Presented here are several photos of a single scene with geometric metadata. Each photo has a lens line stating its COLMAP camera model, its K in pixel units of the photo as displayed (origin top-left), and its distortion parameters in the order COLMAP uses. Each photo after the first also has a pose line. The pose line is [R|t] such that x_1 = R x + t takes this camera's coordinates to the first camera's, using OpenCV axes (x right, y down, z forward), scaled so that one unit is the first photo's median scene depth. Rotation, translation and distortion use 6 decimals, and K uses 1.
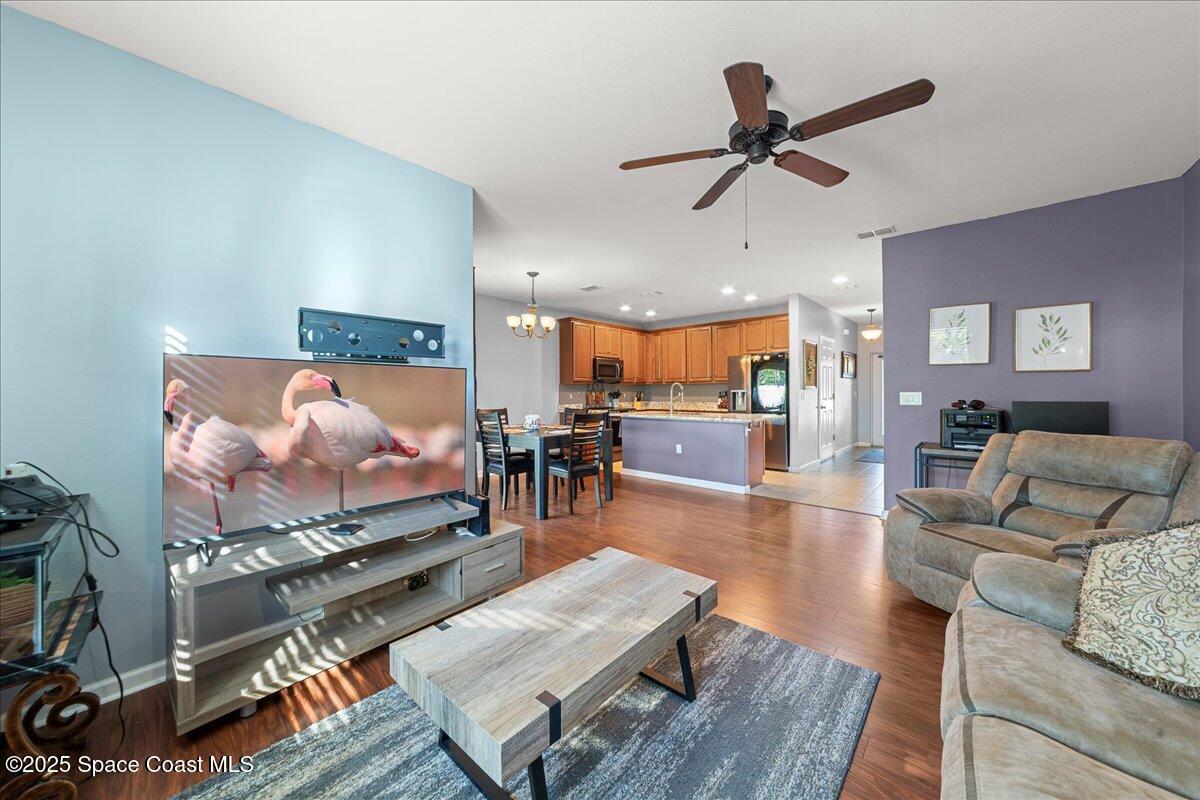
lens RADIAL K [[420.6, 0, 602.2], [0, 420.6, 397.9], [0, 0, 1]] dist [0.007344, 0.000115]
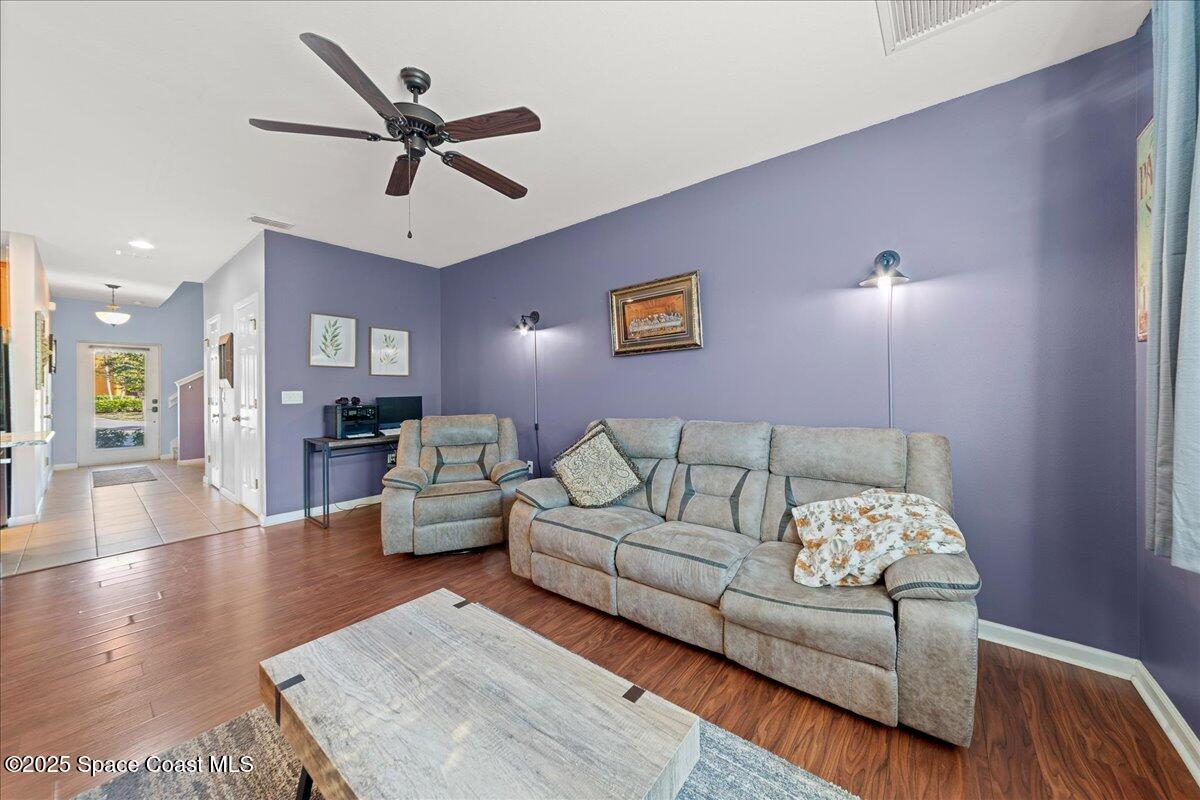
lens RADIAL K [[423.2, 0, 598.8], [0, 423.2, 387.3], [0, 0, 1]] dist [-0.000540, -0.000017]
pose [[-0.039814, 0.006016, 0.999189, -0.192204], [0.023053, 0.999721, -0.005101, -0.000538], [-0.998941, 0.022831, -0.039942, 0.189005]]
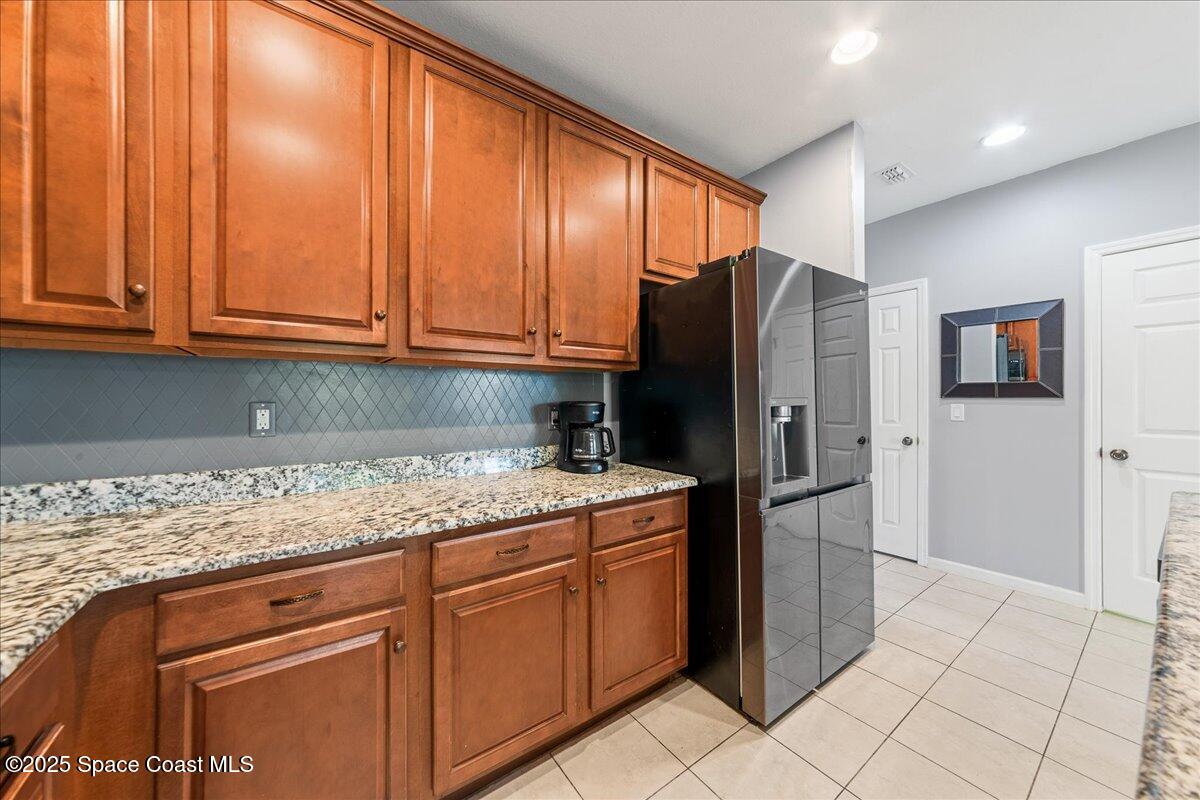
lens RADIAL K [[420.6, 0, 602.2], [0, 420.6, 397.9], [0, 0, 1]] dist [0.007344, 0.000115]
pose [[0.204220, 0.005117, 0.978912, 0.061382], [0.014494, 0.999861, -0.008250, -0.019292], [-0.978818, 0.015873, 0.204117, 1.096277]]
